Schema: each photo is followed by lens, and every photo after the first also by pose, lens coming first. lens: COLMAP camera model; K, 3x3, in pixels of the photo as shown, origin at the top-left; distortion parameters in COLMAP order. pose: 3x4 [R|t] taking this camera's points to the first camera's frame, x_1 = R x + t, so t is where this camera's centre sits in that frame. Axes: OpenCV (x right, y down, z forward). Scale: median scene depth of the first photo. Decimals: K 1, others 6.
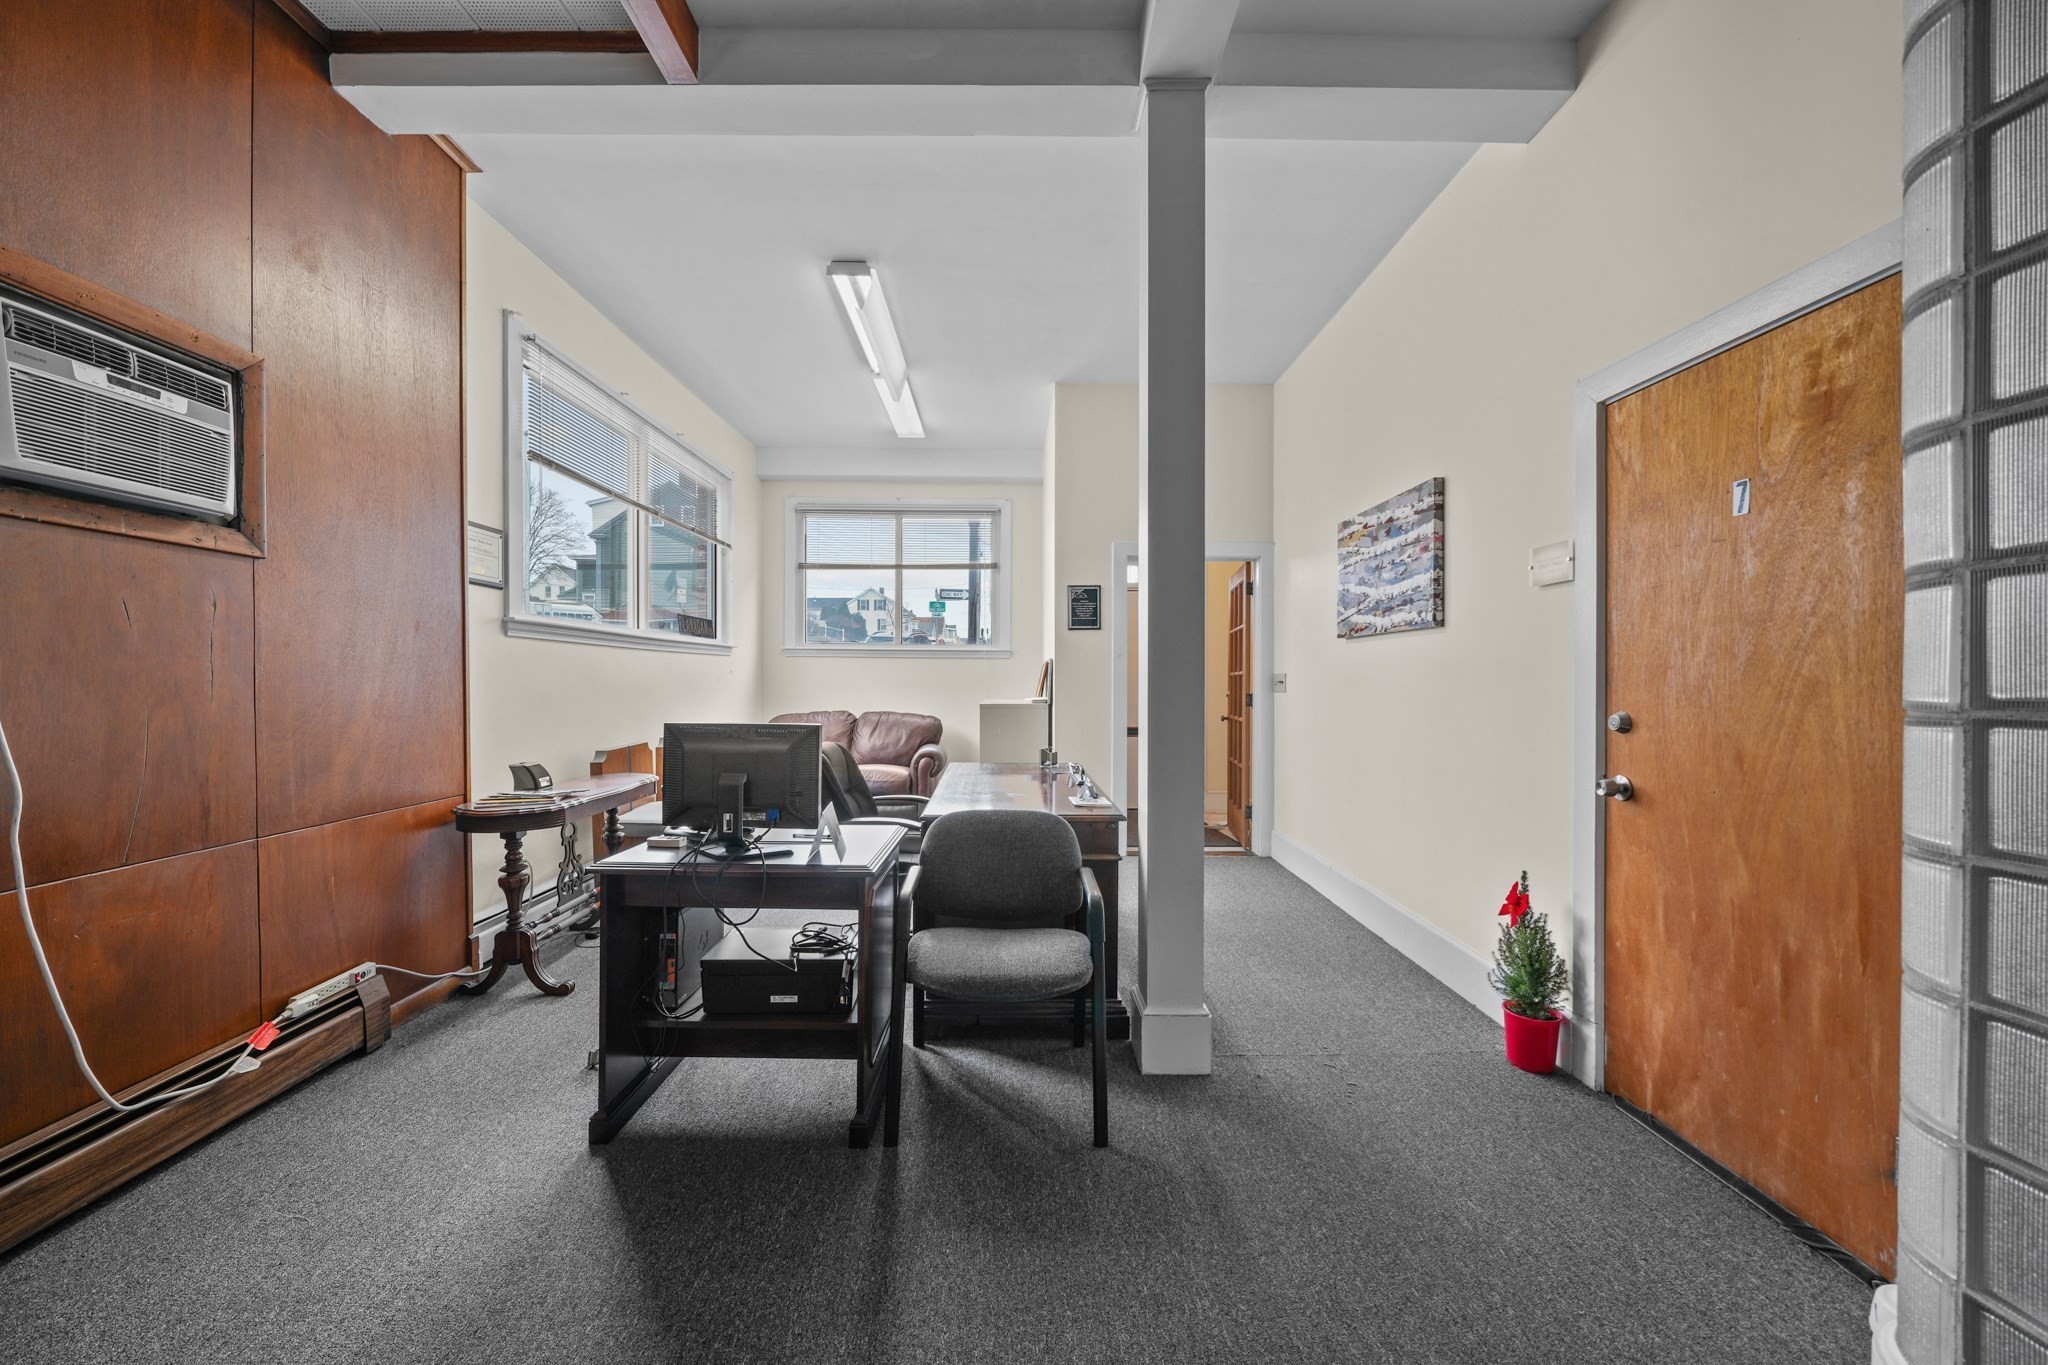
lens RADIAL K [[750.8, 0, 1010.6], [0, 750.8, 687.8], [0, 0, 1]] dist [-0.001721, -0.000055]
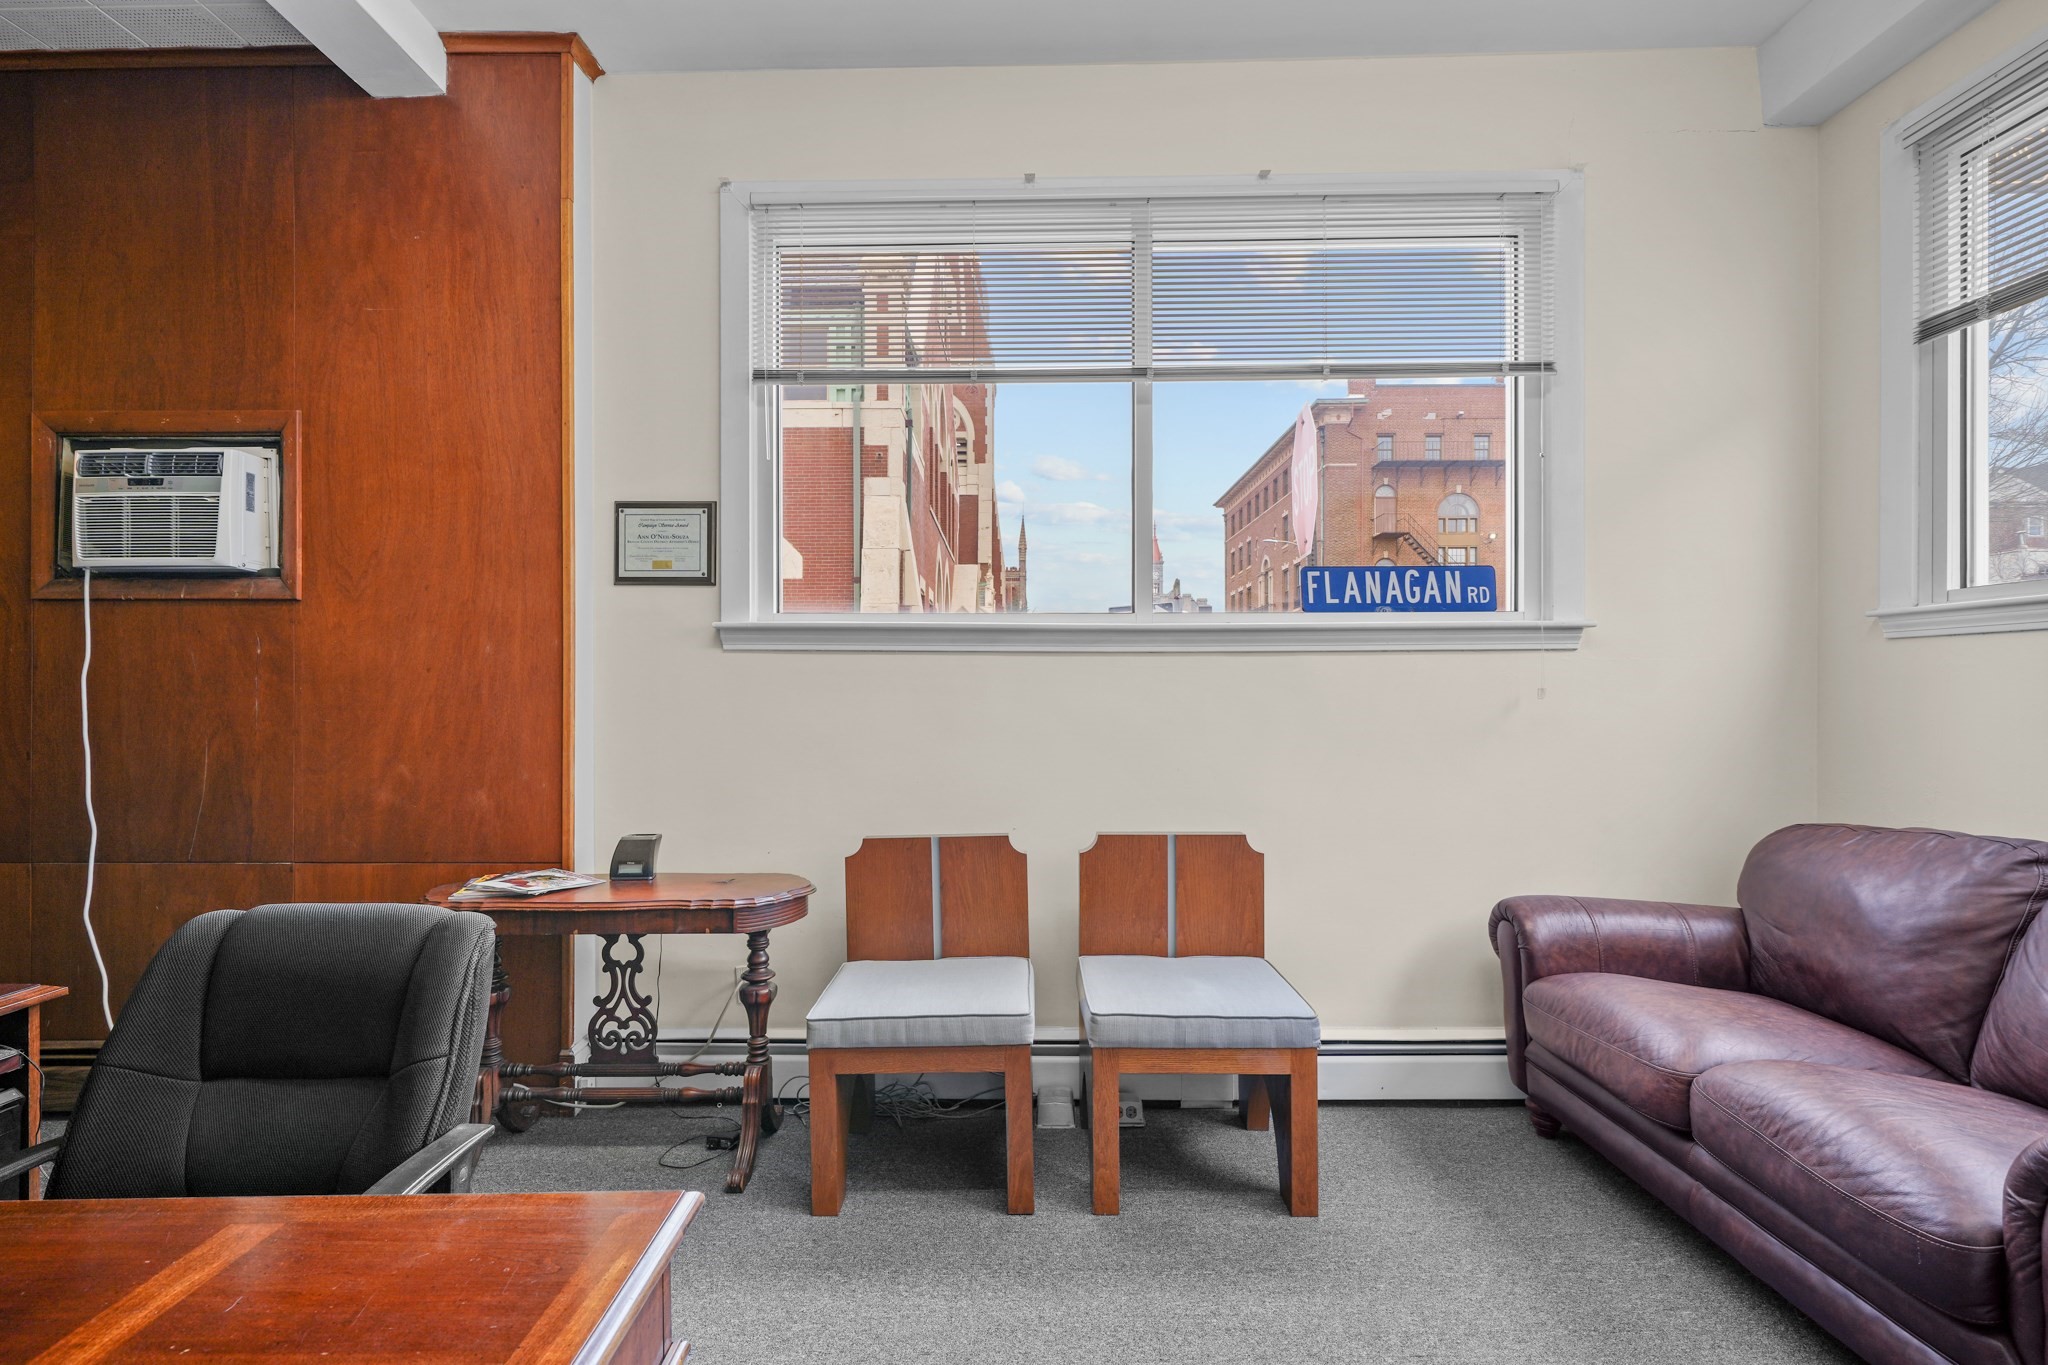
lens RADIAL K [[902.9, 0, 1002.2], [0, 902.9, 697.6], [0, 0, 1]] dist [-0.001029, 0.000230]
pose [[-0.019621, -0.001229, -0.999807, 0.242521], [-0.009434, 0.999955, -0.001044, -0.039813], [0.999763, 0.009412, -0.019631, 1.898523]]
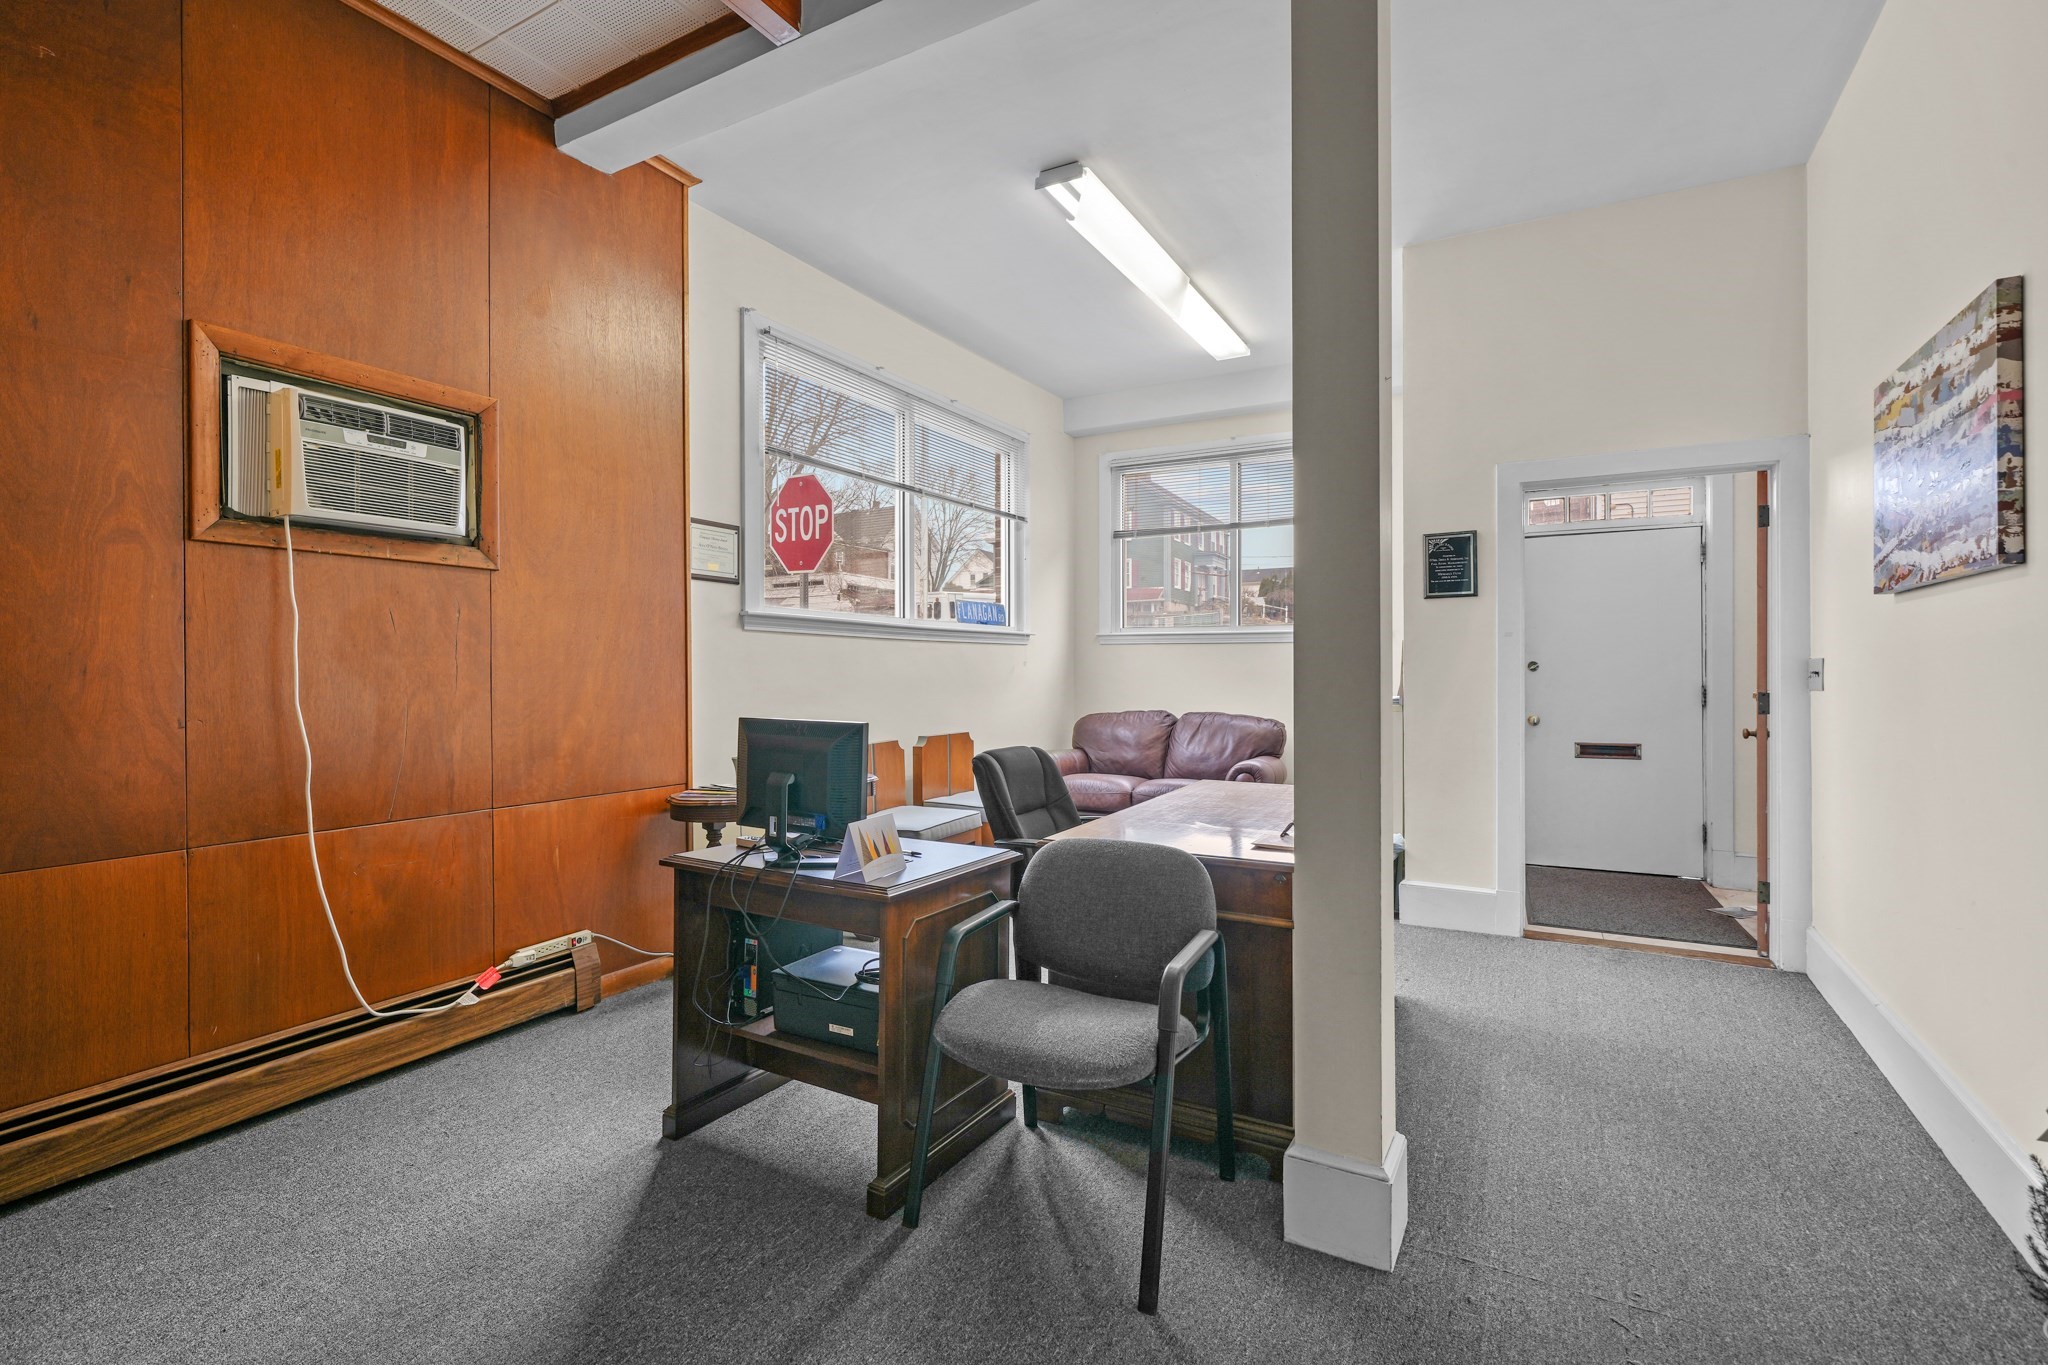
lens RADIAL K [[944.0, 0, 1004.5], [0, 944.0, 675.9], [0, 0, 1]] dist [0.001488, -0.000162]
pose [[0.863656, -0.001739, -0.504078, 0.405547], [-0.001751, 0.999978, -0.006451, 0.000639], [0.504078, 0.006454, 0.863634, 0.118079]]
